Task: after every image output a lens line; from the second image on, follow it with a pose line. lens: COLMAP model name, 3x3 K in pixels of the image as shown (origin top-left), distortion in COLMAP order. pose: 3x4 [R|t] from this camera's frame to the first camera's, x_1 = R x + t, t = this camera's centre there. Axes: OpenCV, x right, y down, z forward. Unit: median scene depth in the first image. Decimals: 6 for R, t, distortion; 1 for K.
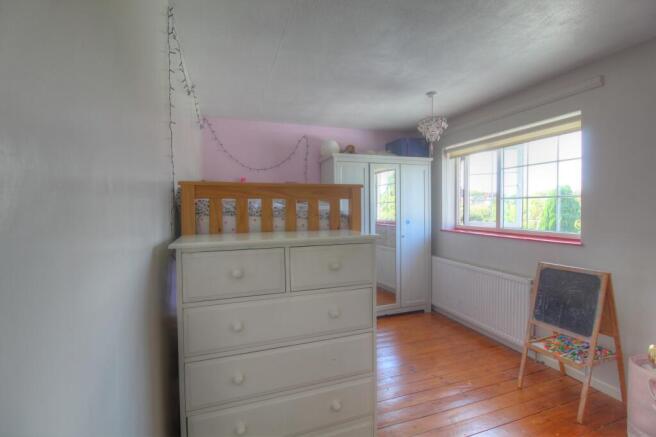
lens RADIAL K [[308.5, 0, 328.4], [0, 308.5, 214.0], [0, 0, 1]] dist [-0.000553, -0.013933]
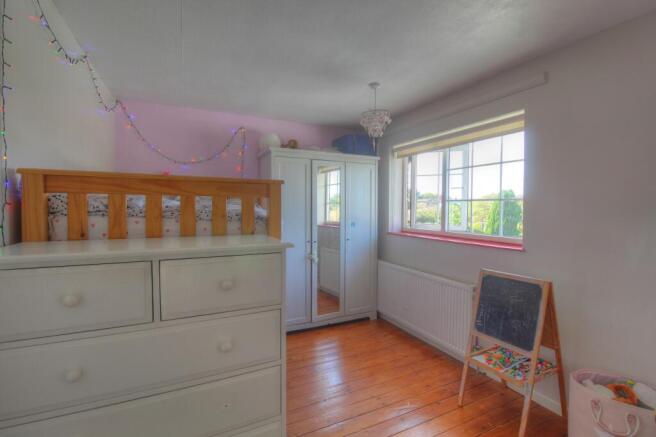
lens RADIAL K [[302.0, 0, 333.7], [0, 302.0, 213.2], [0, 0, 1]] dist [0.001449, -0.013159]
pose [[0.991571, 0.012410, 0.128969, 0.109755], [-0.012072, 0.999921, -0.003402, -0.004537], [-0.129001, 0.001816, 0.991643, 0.133429]]
